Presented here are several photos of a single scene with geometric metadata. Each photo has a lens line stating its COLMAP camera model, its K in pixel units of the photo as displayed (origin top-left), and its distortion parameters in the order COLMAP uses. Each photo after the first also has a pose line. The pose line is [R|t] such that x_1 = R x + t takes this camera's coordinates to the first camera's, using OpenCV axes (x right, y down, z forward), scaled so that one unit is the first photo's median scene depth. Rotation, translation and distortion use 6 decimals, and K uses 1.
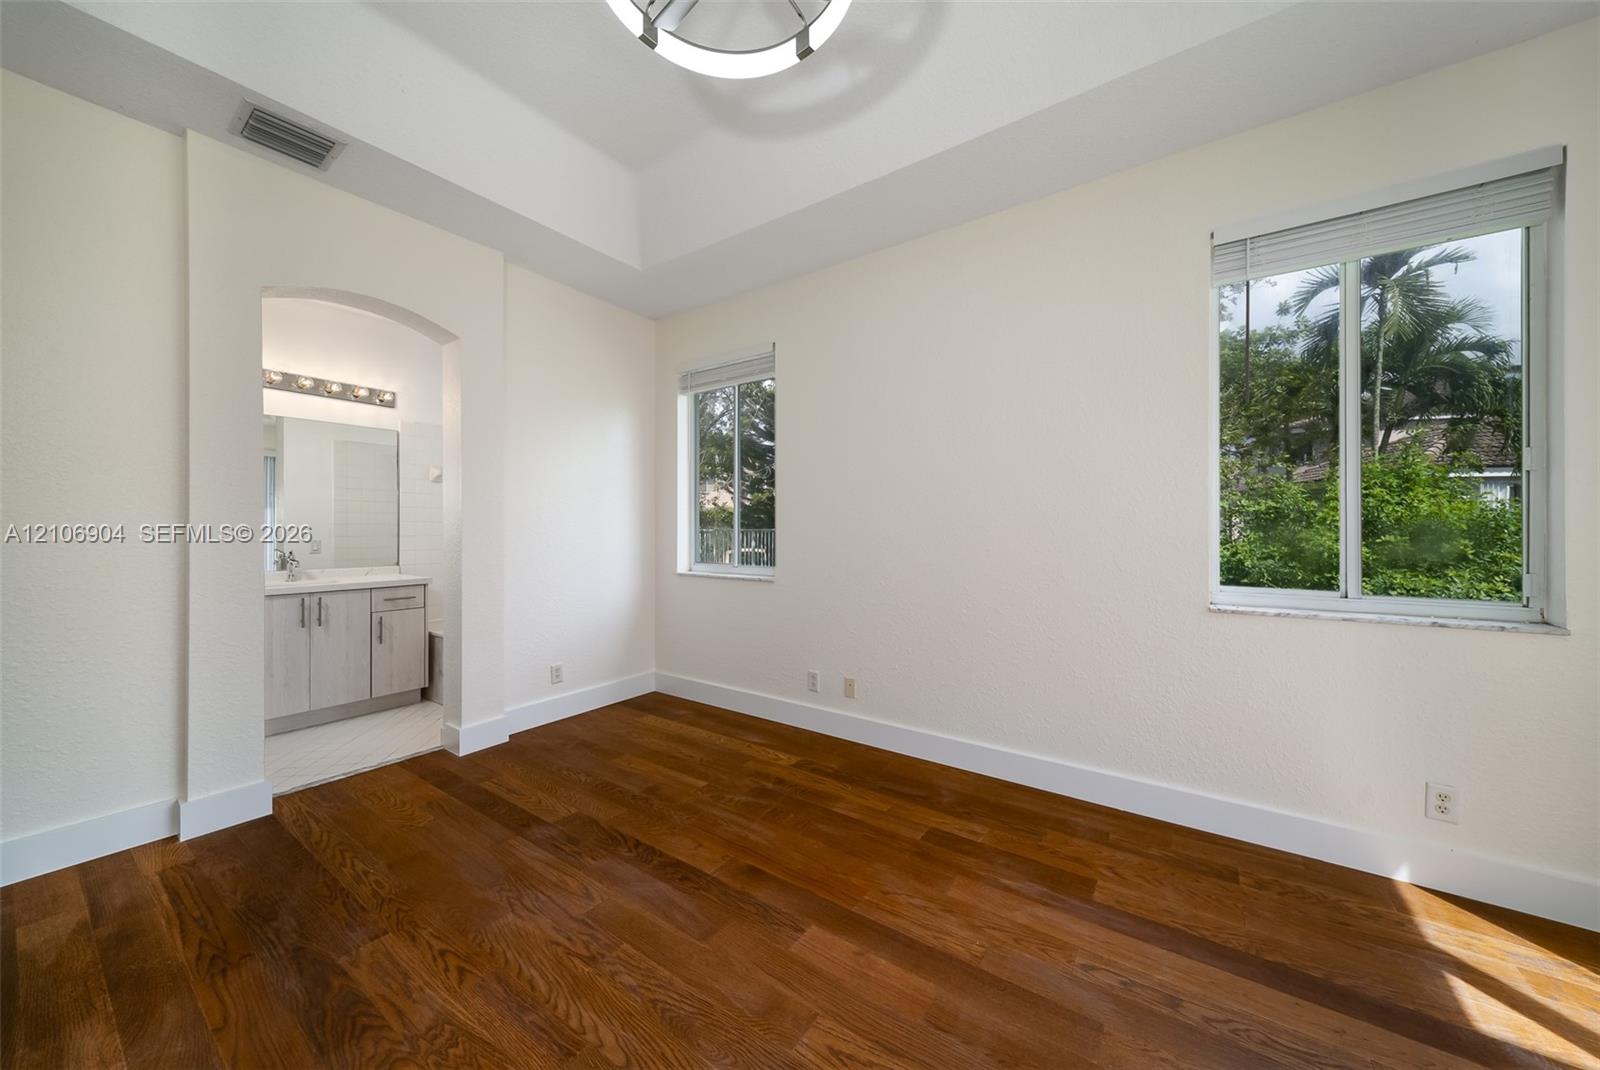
lens RADIAL K [[565.4, 0, 806.8], [0, 565.4, 529.1], [0, 0, 1]] dist [0.019921, -0.009004]
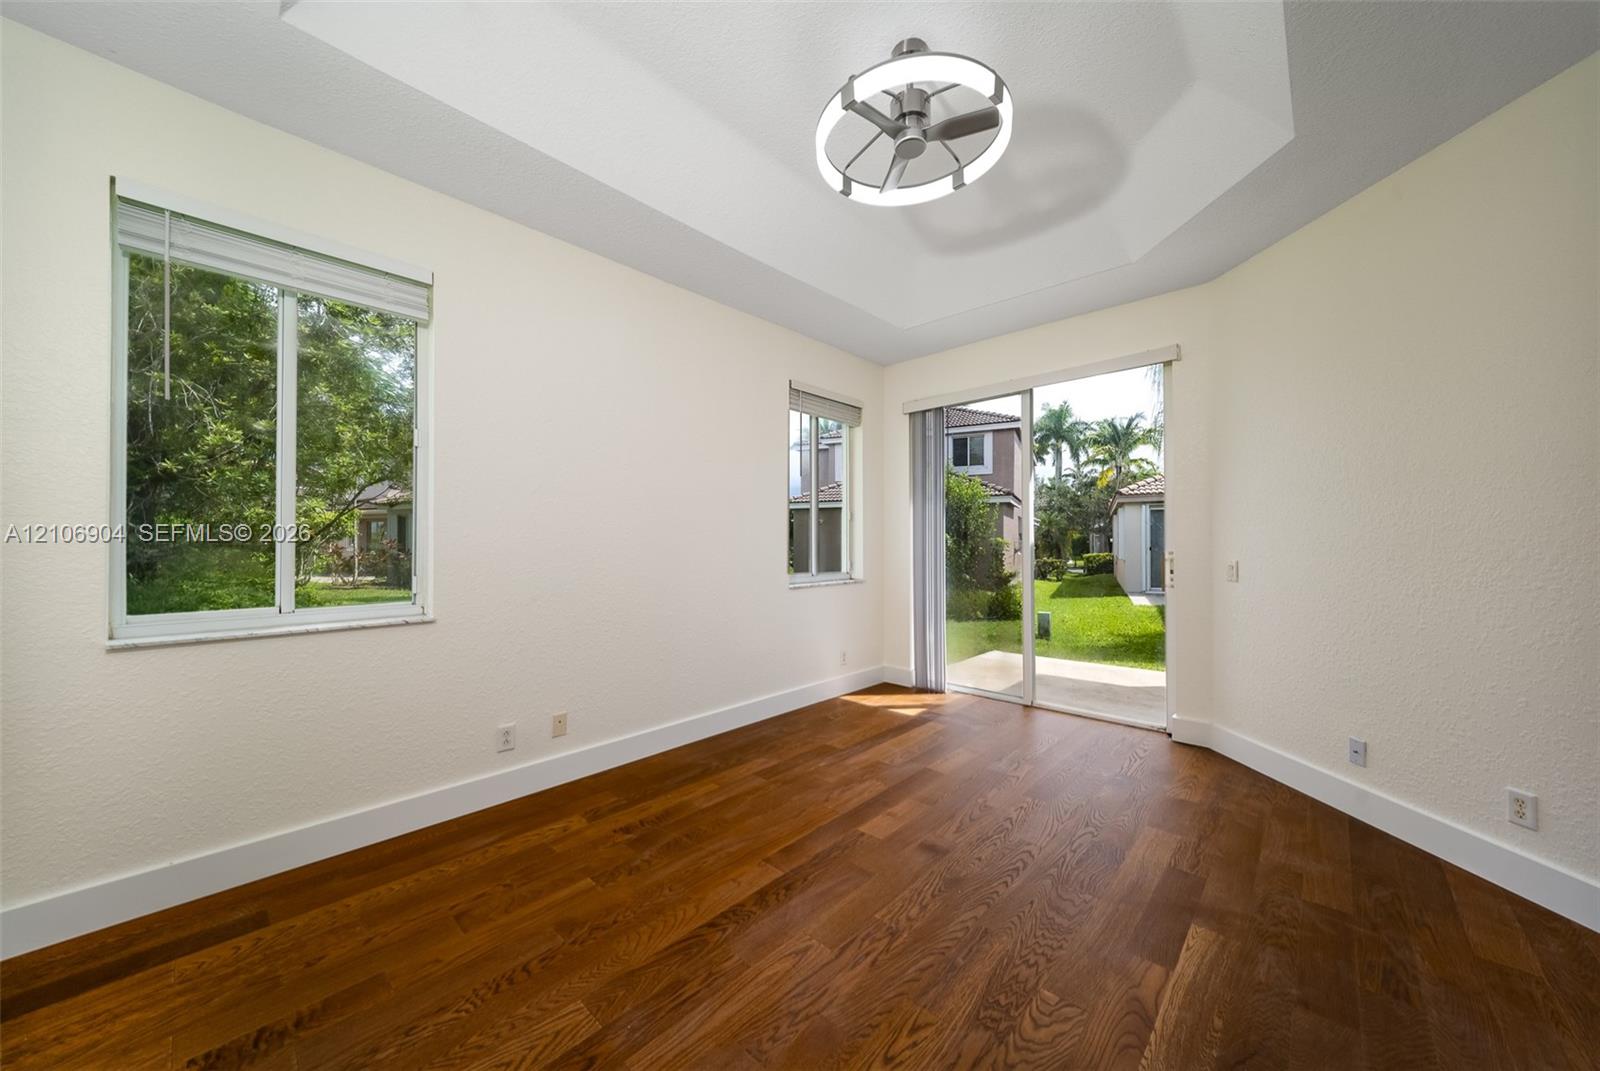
lens RADIAL K [[562.3, 0, 794.4], [0, 562.3, 538.2], [0, 0, 1]] dist [0.020697, -0.008796]
pose [[0.146141, 0.004564, 0.989253, -1.124721], [0.002063, 0.999986, -0.004919, -0.007490], [-0.989262, 0.002760, 0.146130, 0.772260]]
